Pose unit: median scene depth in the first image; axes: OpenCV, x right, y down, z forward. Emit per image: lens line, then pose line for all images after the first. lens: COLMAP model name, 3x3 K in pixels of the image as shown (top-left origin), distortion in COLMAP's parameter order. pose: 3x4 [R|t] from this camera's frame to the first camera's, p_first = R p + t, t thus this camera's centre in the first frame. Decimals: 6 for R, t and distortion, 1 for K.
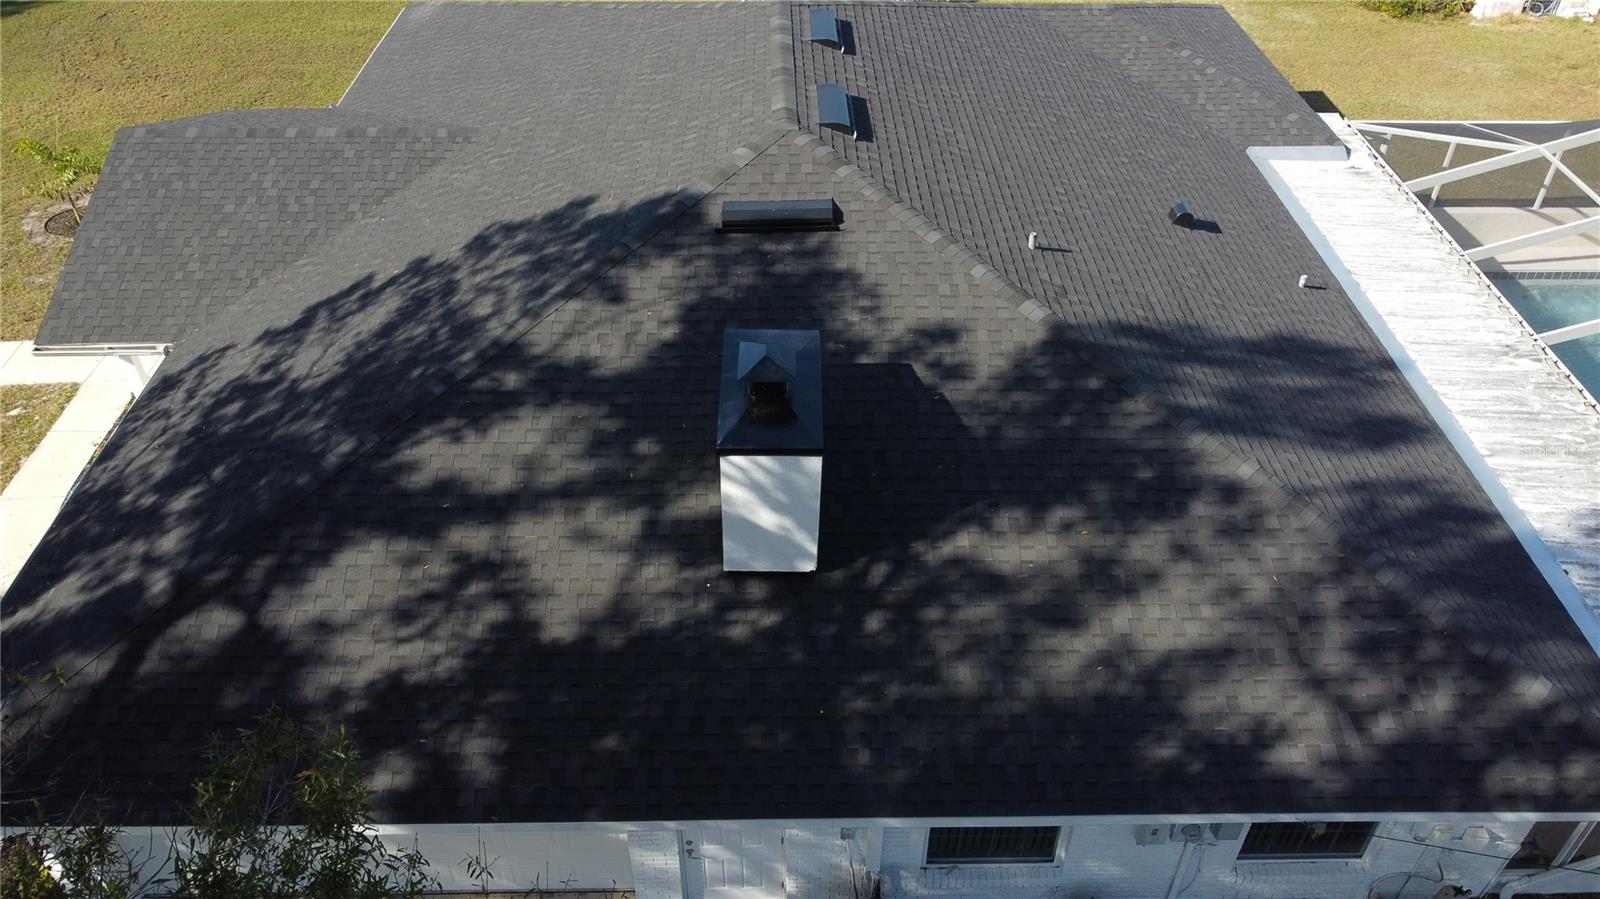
lens RADIAL K [[1201.6, 0, 800.0], [0, 1201.6, 449.5], [0, 0, 1]] dist [0.024727, -0.049501]
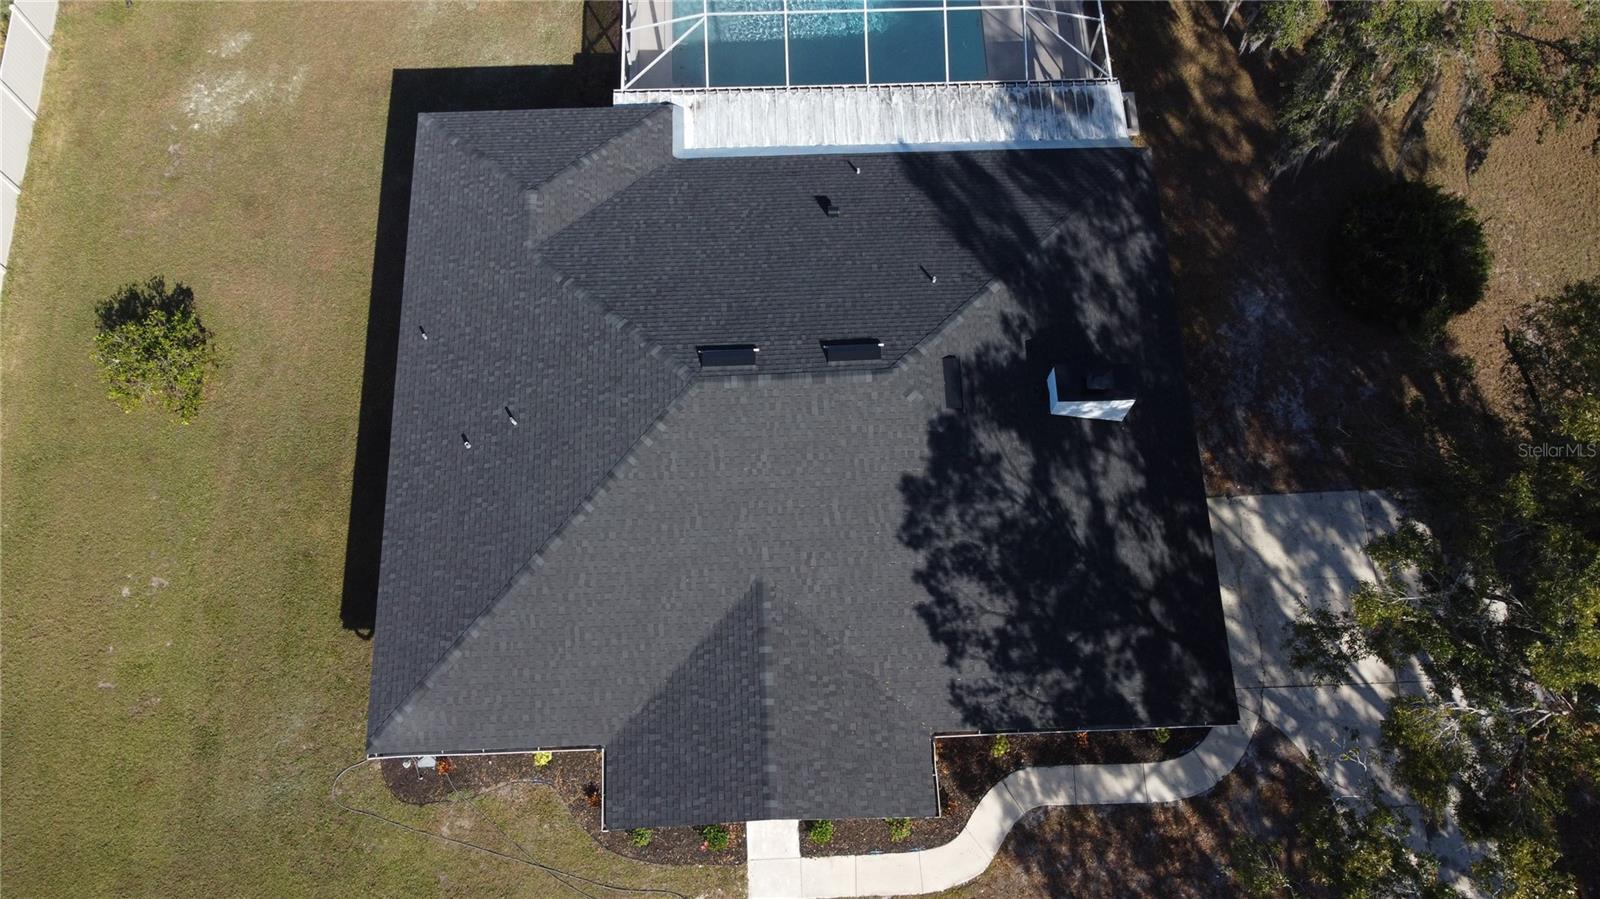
lens RADIAL K [[1201.6, 0, 800.0], [0, 1201.6, 449.5], [0, 0, 1]] dist [0.024727, -0.049501]
pose [[-0.006941, -0.943357, 0.331708, -0.934612], [0.633580, 0.252488, 0.731318, -2.118202], [-0.773646, 0.215239, 0.595940, -0.019027]]
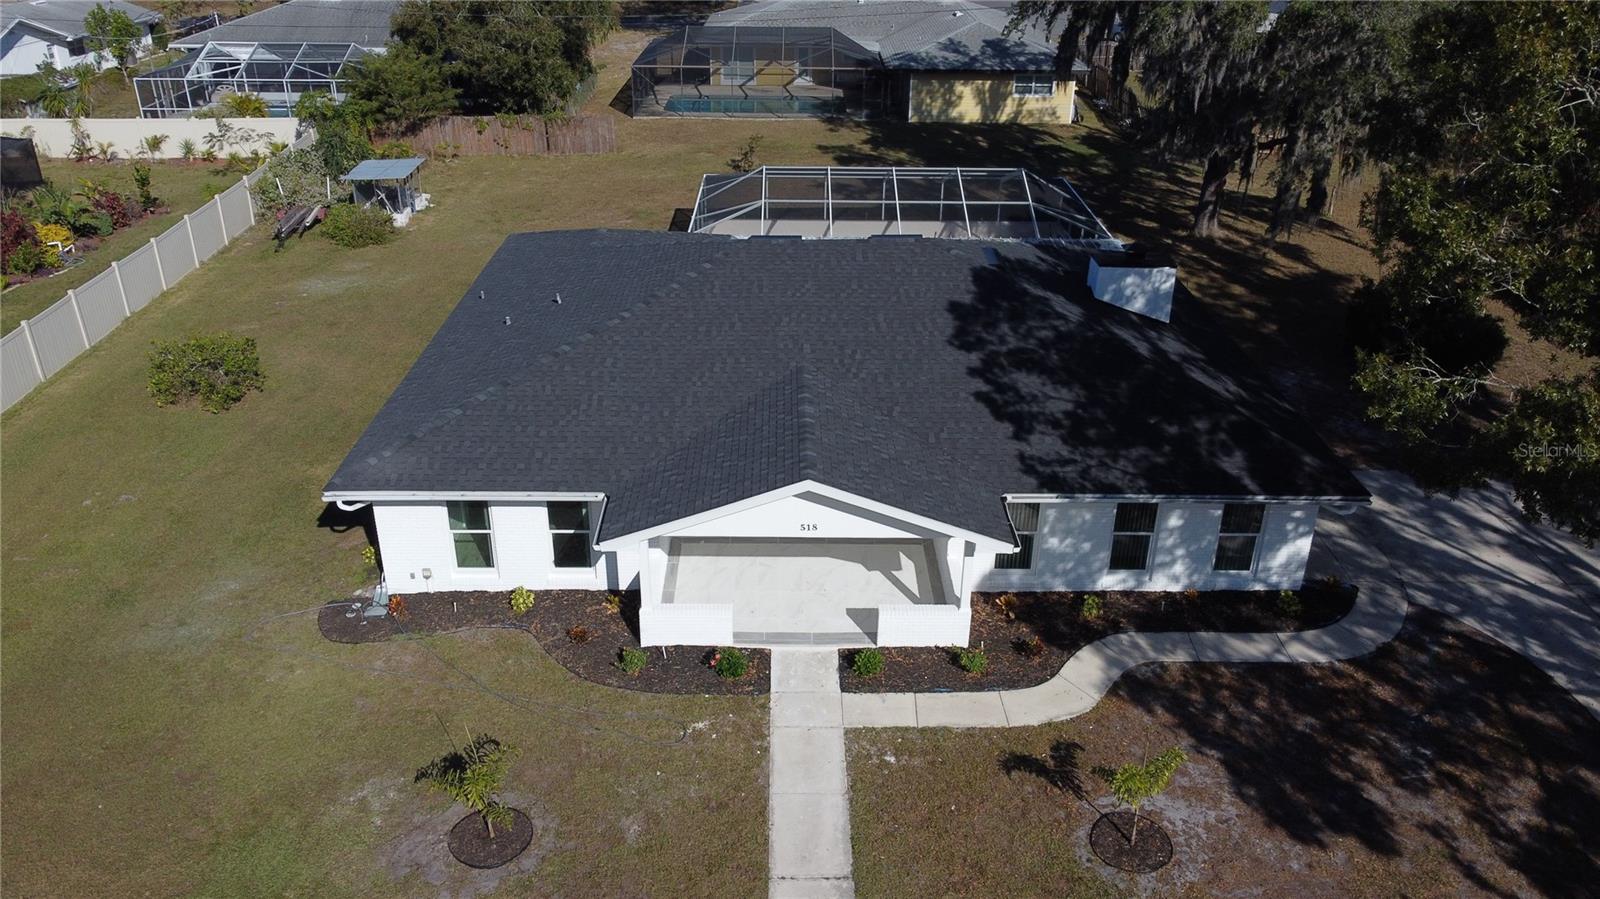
lens RADIAL K [[1201.6, 0, 800.0], [0, 1201.6, 449.5], [0, 0, 1]] dist [0.024727, -0.049501]
pose [[0.023549, -0.459064, 0.888091, -2.374526], [0.632248, 0.694966, 0.342470, -1.031771], [-0.774408, 0.553429, 0.306608, 0.909214]]
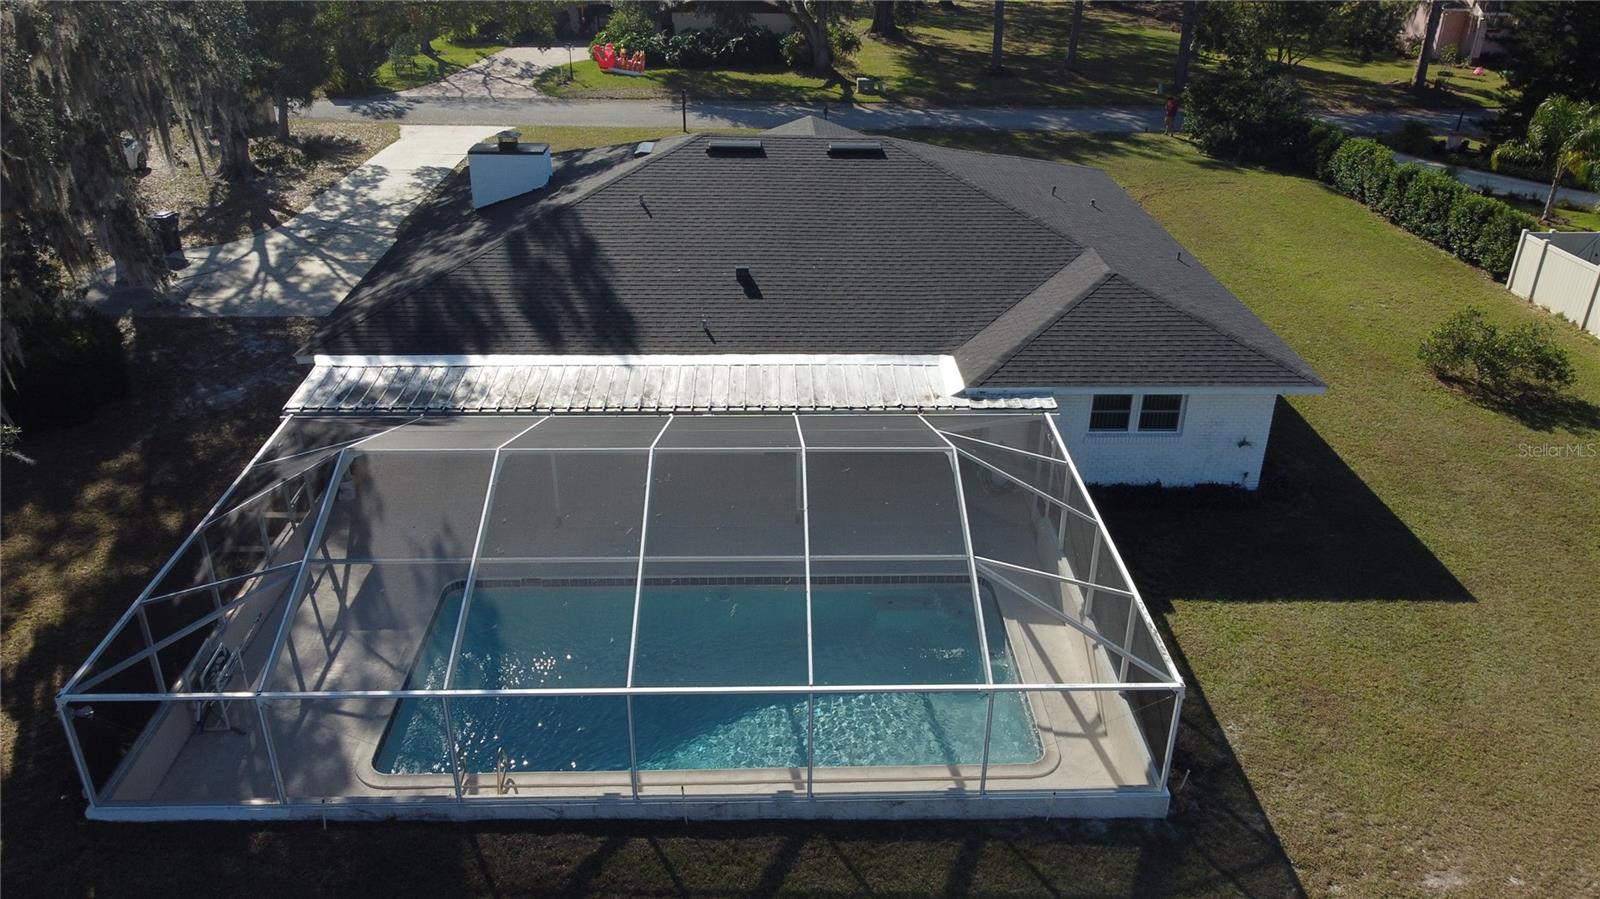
lens RADIAL K [[1201.6, 0, 800.0], [0, 1201.6, 449.5], [0, 0, 1]] dist [0.024727, -0.049501]
pose [[0.009887, 0.429329, -0.903094, 2.557766], [-0.644563, 0.693208, 0.322493, -0.816811], [0.764488, 0.578912, 0.283583, 1.047239]]
